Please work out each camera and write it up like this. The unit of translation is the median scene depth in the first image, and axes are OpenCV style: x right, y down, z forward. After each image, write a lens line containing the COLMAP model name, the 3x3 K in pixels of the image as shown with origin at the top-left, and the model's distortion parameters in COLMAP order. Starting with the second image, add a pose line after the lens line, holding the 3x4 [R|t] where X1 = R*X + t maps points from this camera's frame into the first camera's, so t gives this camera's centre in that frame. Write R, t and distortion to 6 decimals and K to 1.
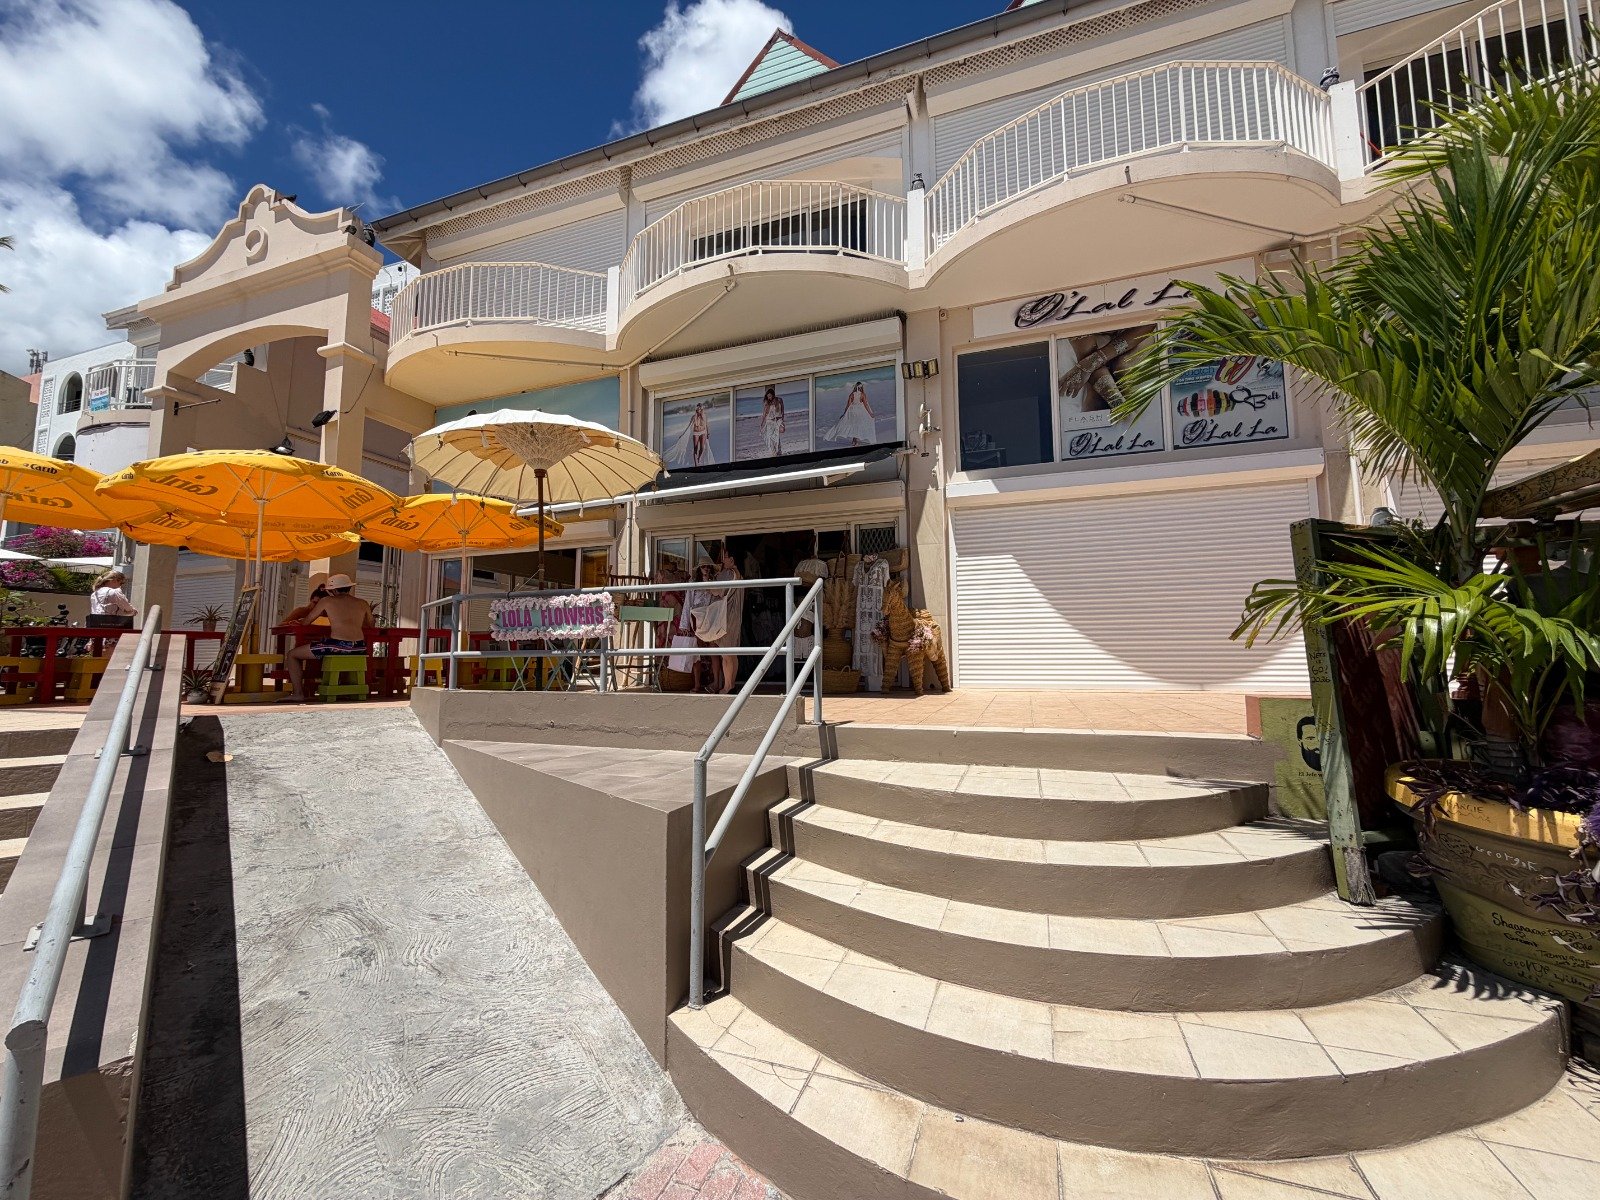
lens RADIAL K [[647.1, 0, 794.7], [0, 647.1, 589.6], [0, 0, 1]] dist [0.004685, 0.000312]
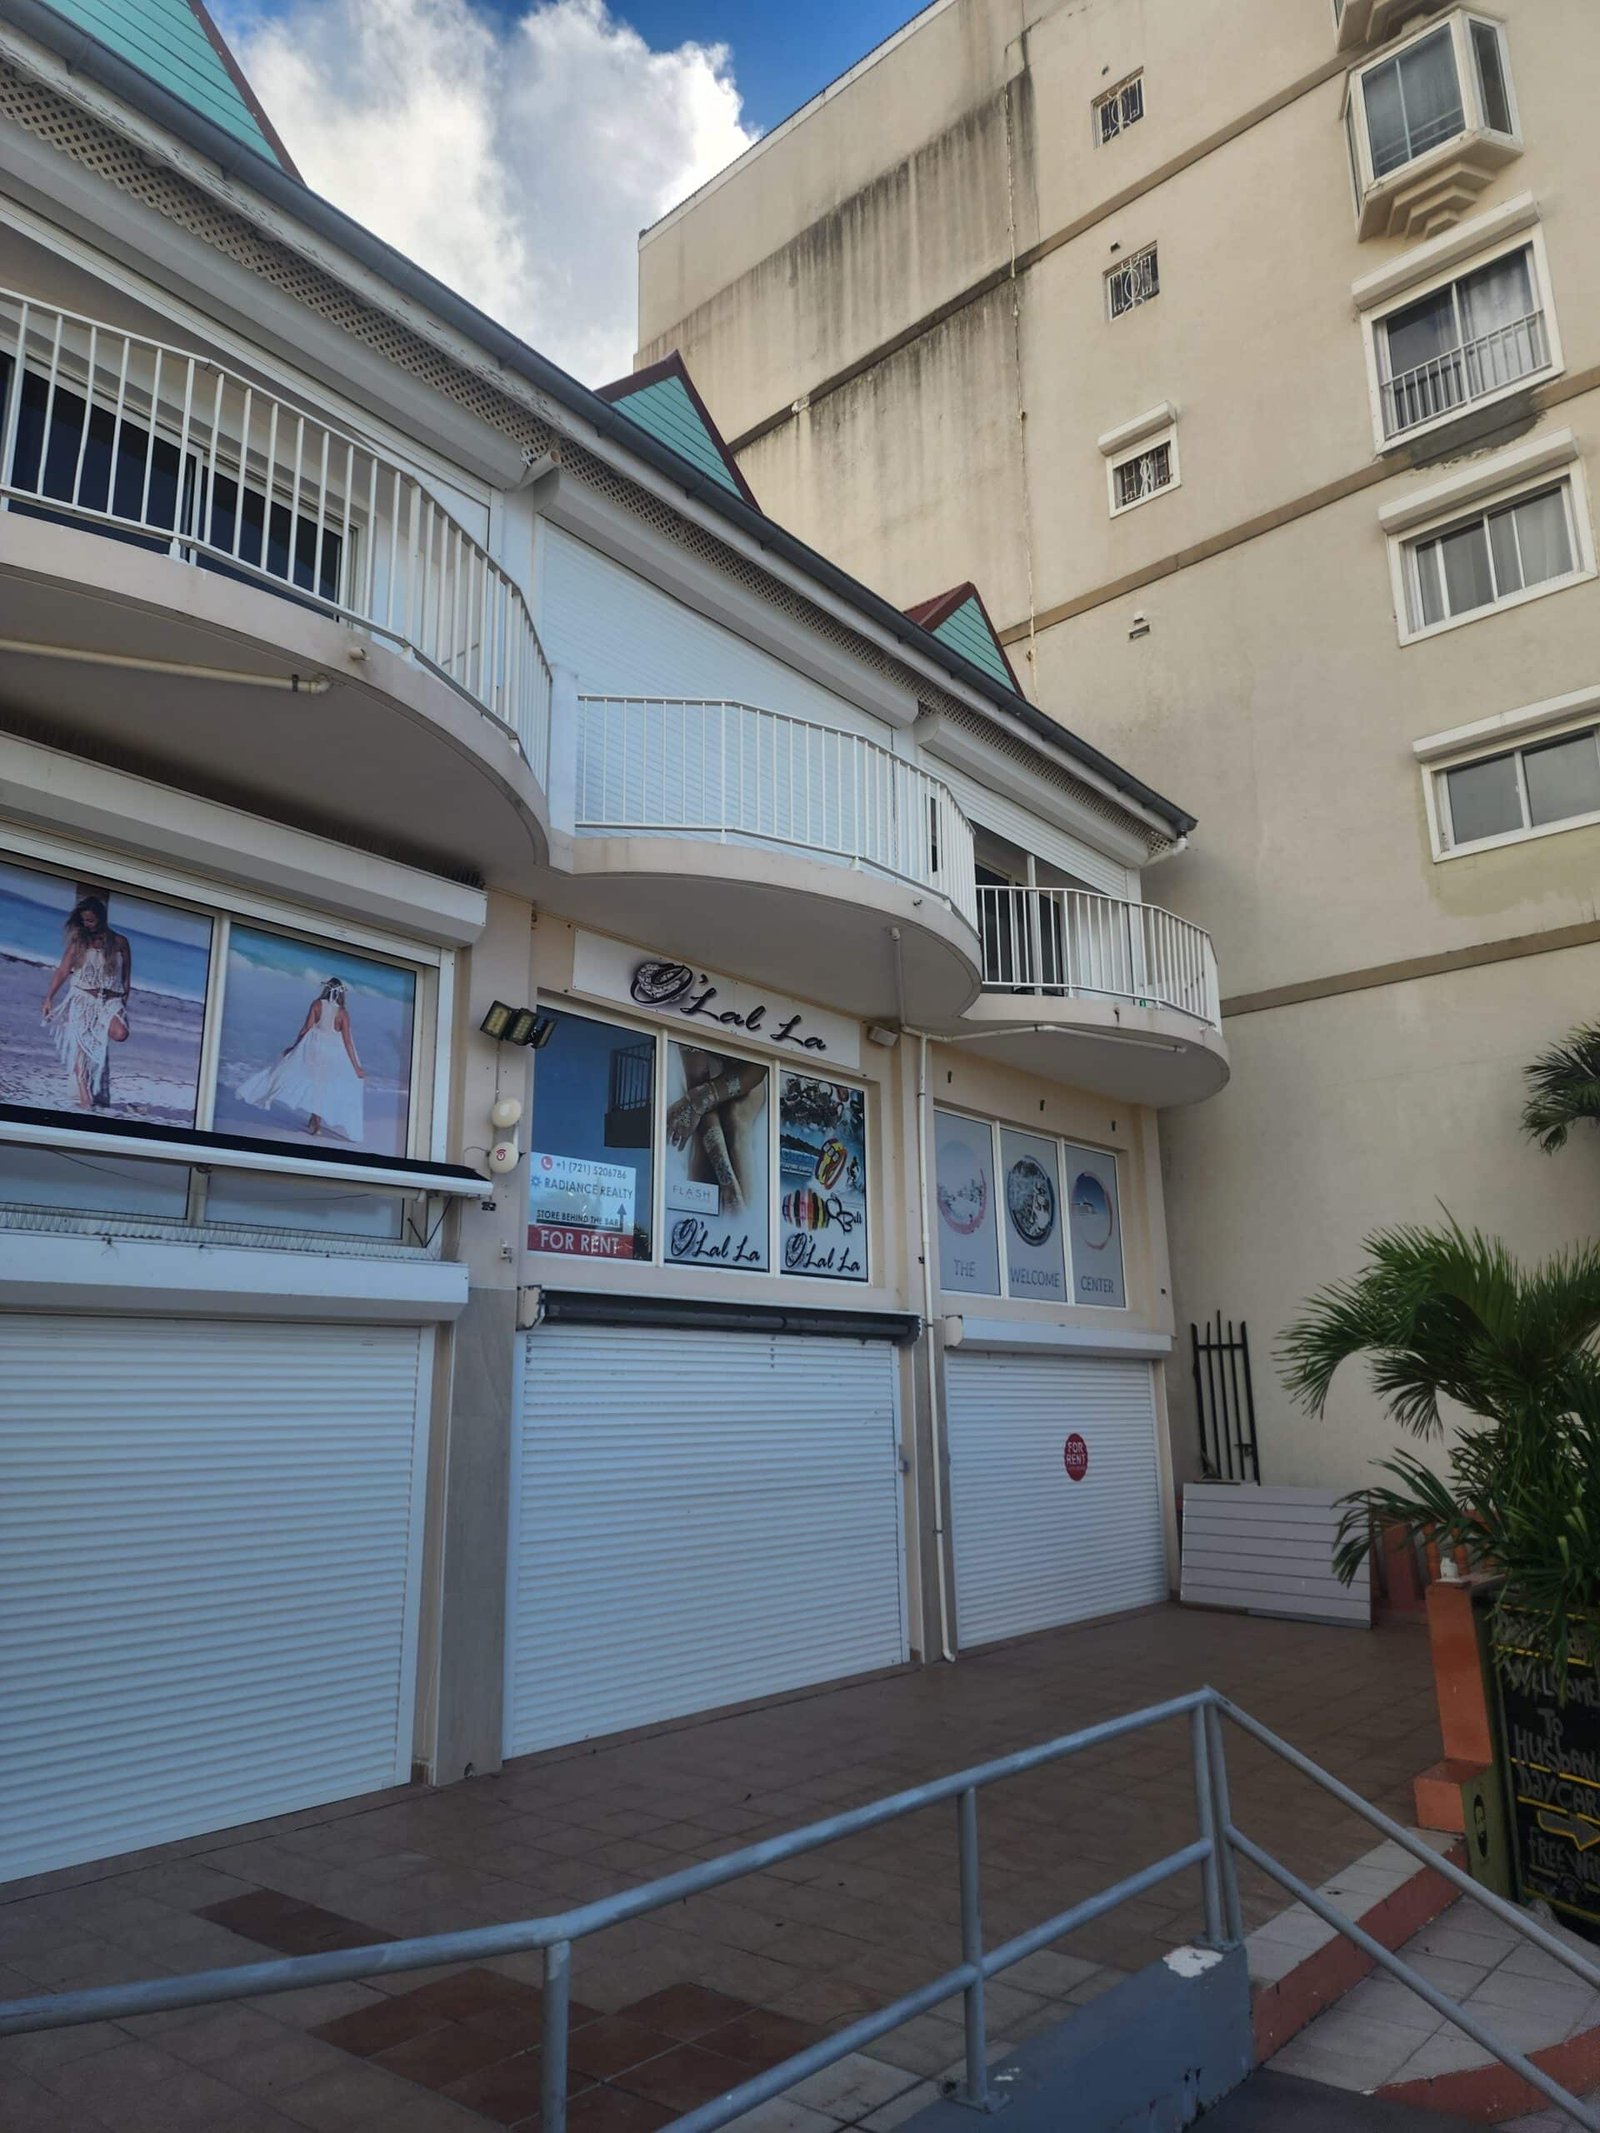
lens RADIAL K [[1431.5, 0, 782.6], [0, 1431.5, 1048.3], [0, 0, 1]] dist [0.083669, -0.059439]
pose [[0.344026, 0.230068, 0.910338, -0.714445], [-0.089275, 0.973139, -0.212202, -0.126341], [-0.934707, -0.008267, 0.355324, 0.474476]]
